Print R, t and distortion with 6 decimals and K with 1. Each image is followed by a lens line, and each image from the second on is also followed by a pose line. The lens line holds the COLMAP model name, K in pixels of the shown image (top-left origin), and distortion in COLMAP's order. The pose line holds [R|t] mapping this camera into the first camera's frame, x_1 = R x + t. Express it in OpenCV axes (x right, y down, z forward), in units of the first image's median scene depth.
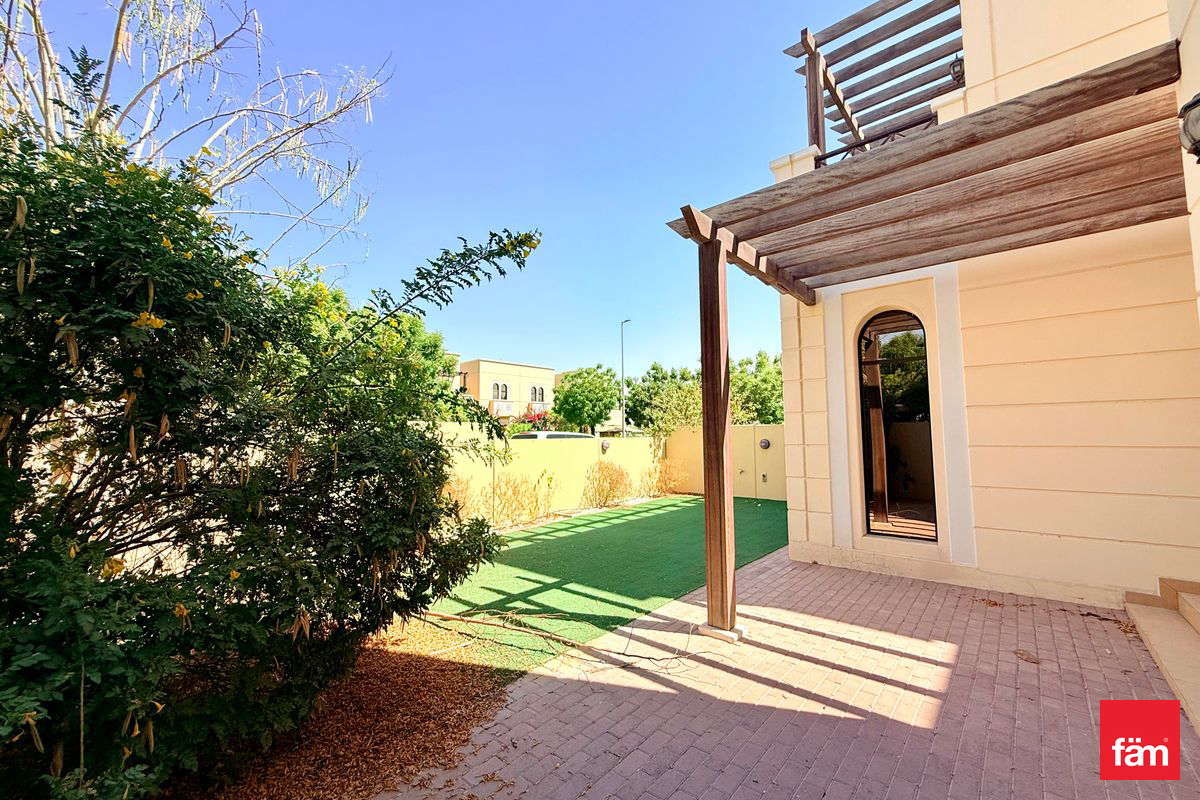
lens RADIAL K [[480.4, 0, 600.0], [0, 480.4, 400.0], [0, 0, 1]] dist [0.001226, -0.000114]
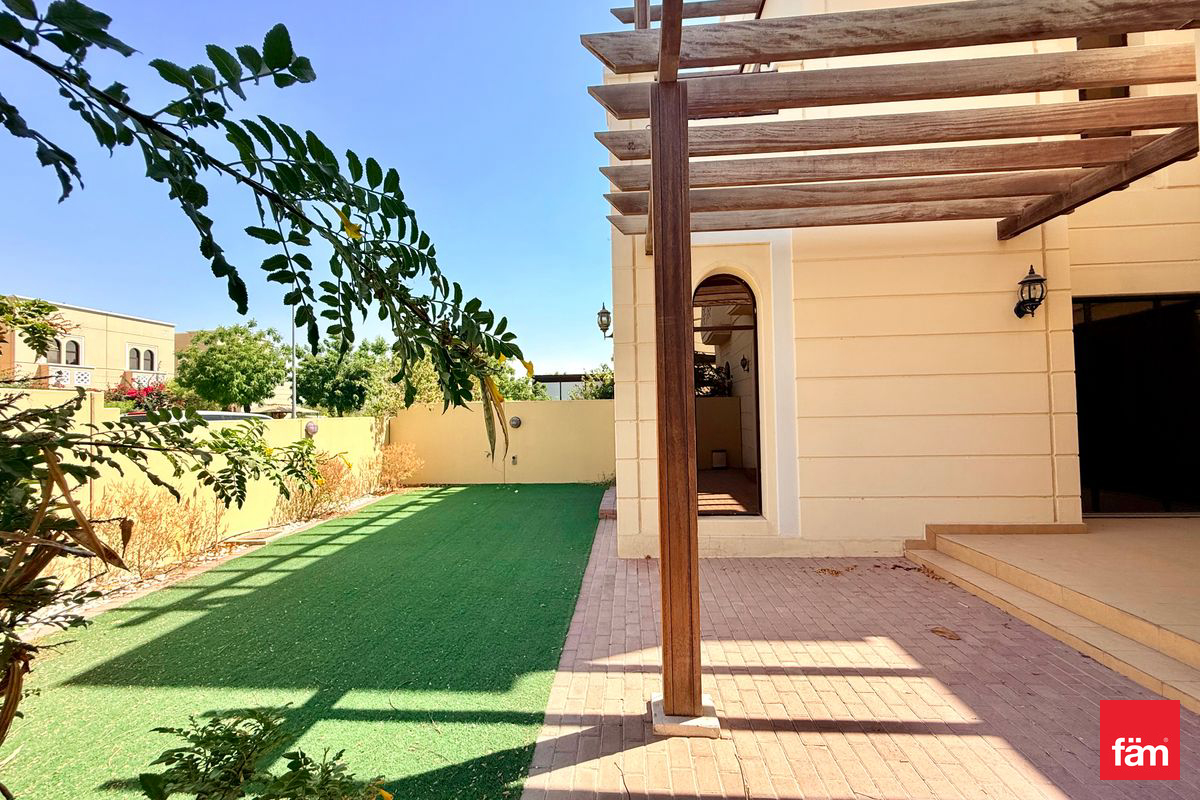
lens RADIAL K [[480.4, 0, 600.0], [0, 480.4, 400.0], [0, 0, 1]] dist [0.001226, -0.000114]
pose [[0.799809, 0.007416, 0.600209, -0.164302], [-0.031720, 0.999049, 0.029925, 0.042597], [-0.599416, -0.042973, 0.799283, 0.454593]]
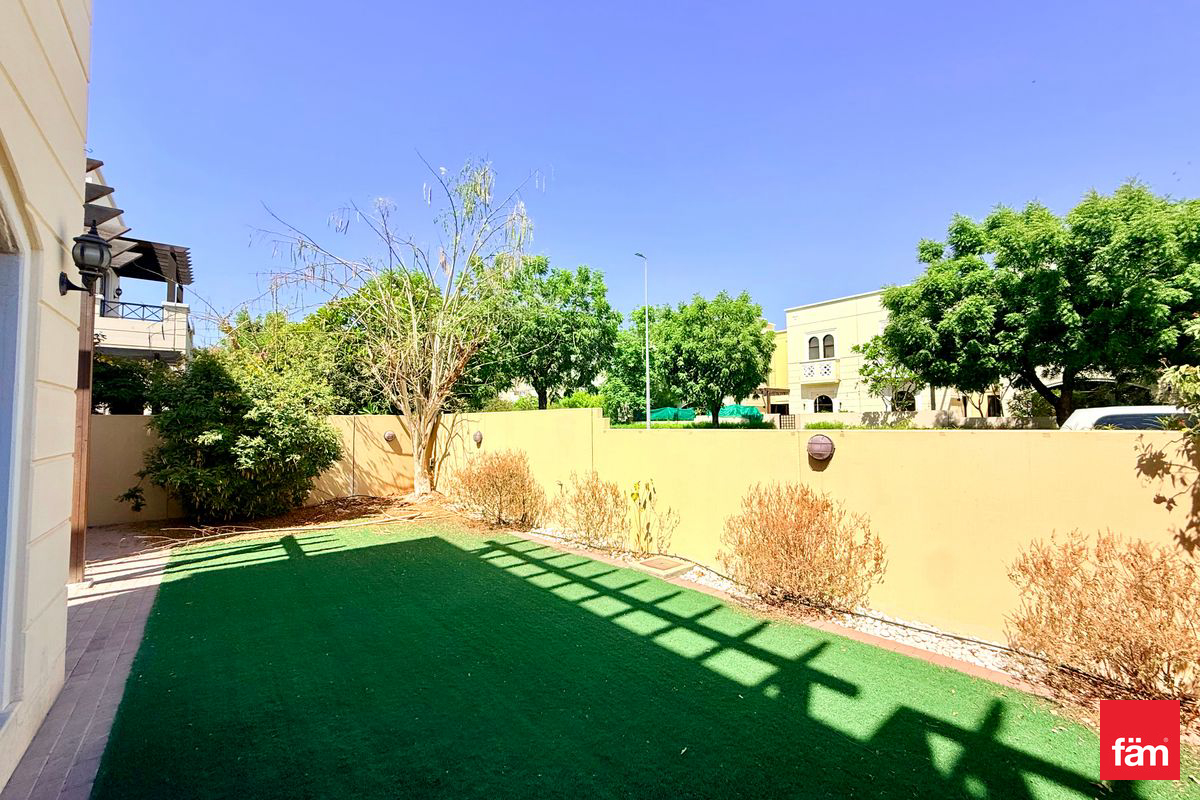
lens RADIAL K [[473.0, 0, 600.0], [0, 473.0, 400.0], [0, 0, 1]] dist [0.000278, -0.000013]
pose [[-0.171685, -0.040836, -0.984305, 0.979413], [0.081594, 0.995118, -0.055517, 0.137745], [0.981767, -0.089844, -0.167515, 2.043300]]
